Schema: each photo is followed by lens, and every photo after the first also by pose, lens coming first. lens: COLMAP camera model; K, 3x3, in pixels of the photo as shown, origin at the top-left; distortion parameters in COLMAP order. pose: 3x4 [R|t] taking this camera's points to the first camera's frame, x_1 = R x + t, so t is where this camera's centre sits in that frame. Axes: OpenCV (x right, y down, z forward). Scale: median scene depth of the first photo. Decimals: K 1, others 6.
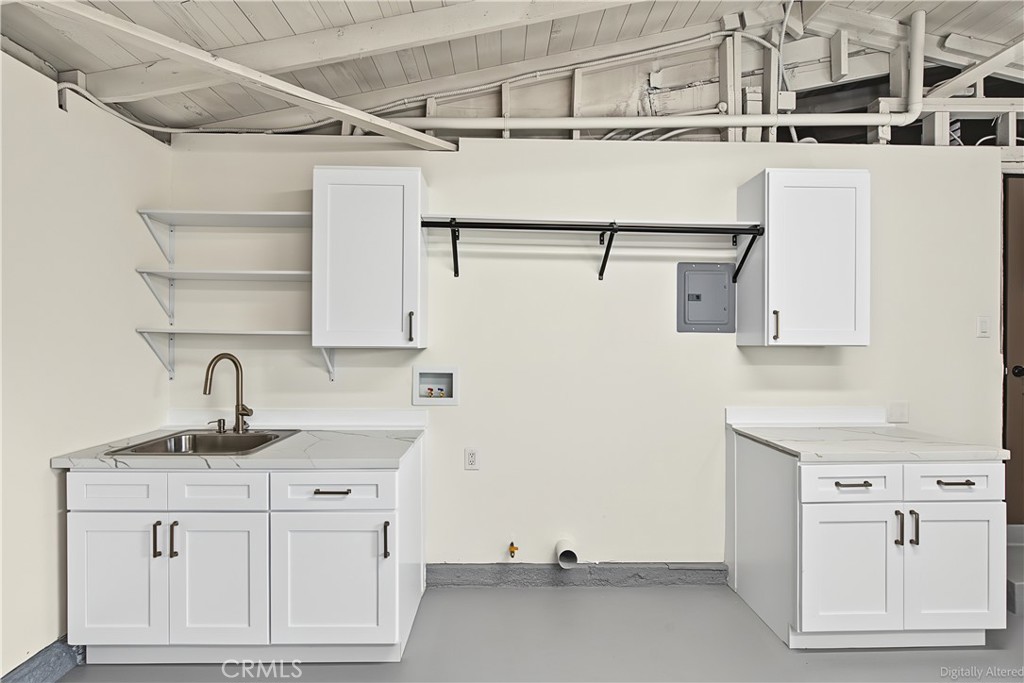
lens RADIAL K [[468.6, 0, 519.1], [0, 468.6, 344.6], [0, 0, 1]] dist [-0.005042, 0.001605]
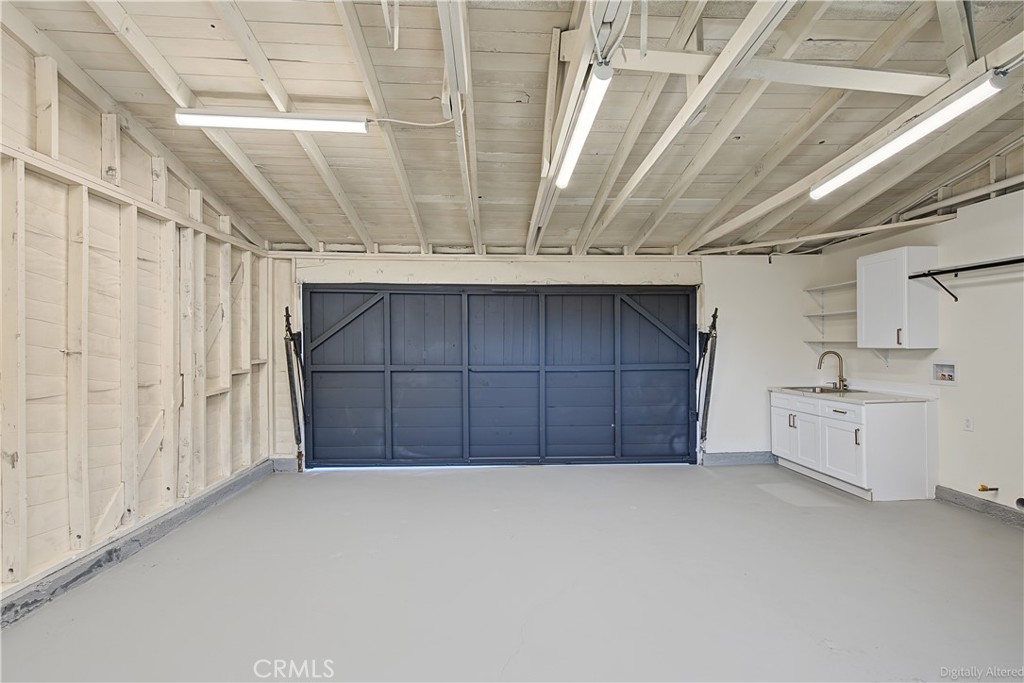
lens RADIAL K [[468.6, 0, 502.1], [0, 468.6, 342.8], [0, 0, 1]] dist [-0.005042, 0.001605]
pose [[0.011398, -0.014000, -0.999837, 1.380099], [-0.002058, 0.999900, -0.014025, 0.012914], [0.999933, 0.002217, 0.011368, -0.491971]]
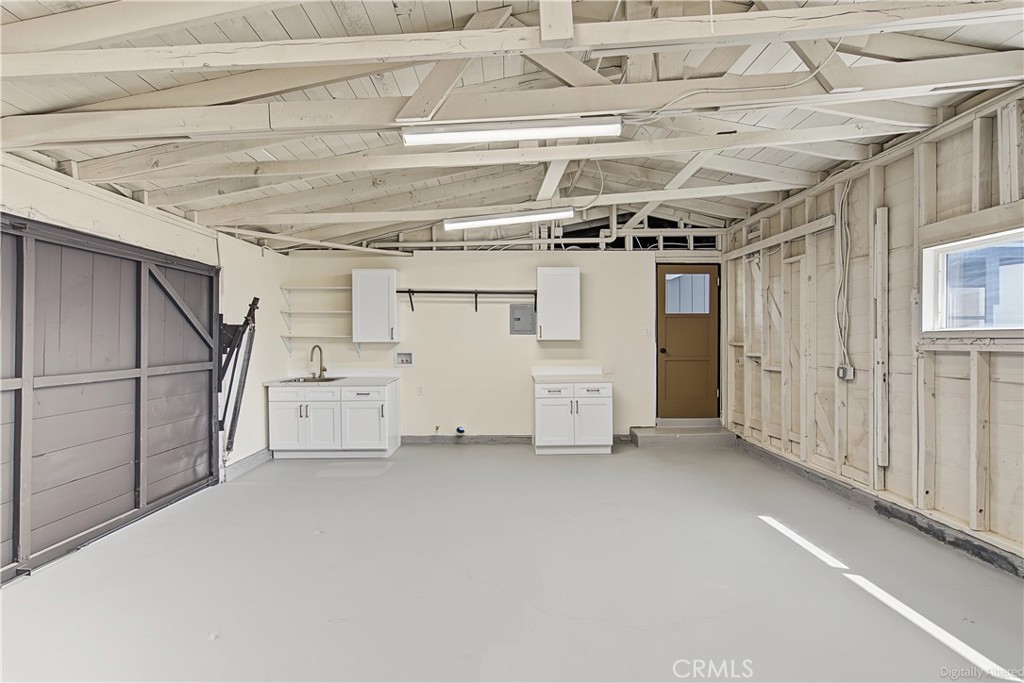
lens RADIAL K [[468.6, 0, 515.6], [0, 468.6, 343.2], [0, 0, 1]] dist [-0.005042, 0.001605]
pose [[0.999939, -0.008458, -0.007115, 0.394330], [0.008461, 0.999964, 0.000383, 0.015182], [0.007112, -0.000443, 0.999975, -1.327175]]
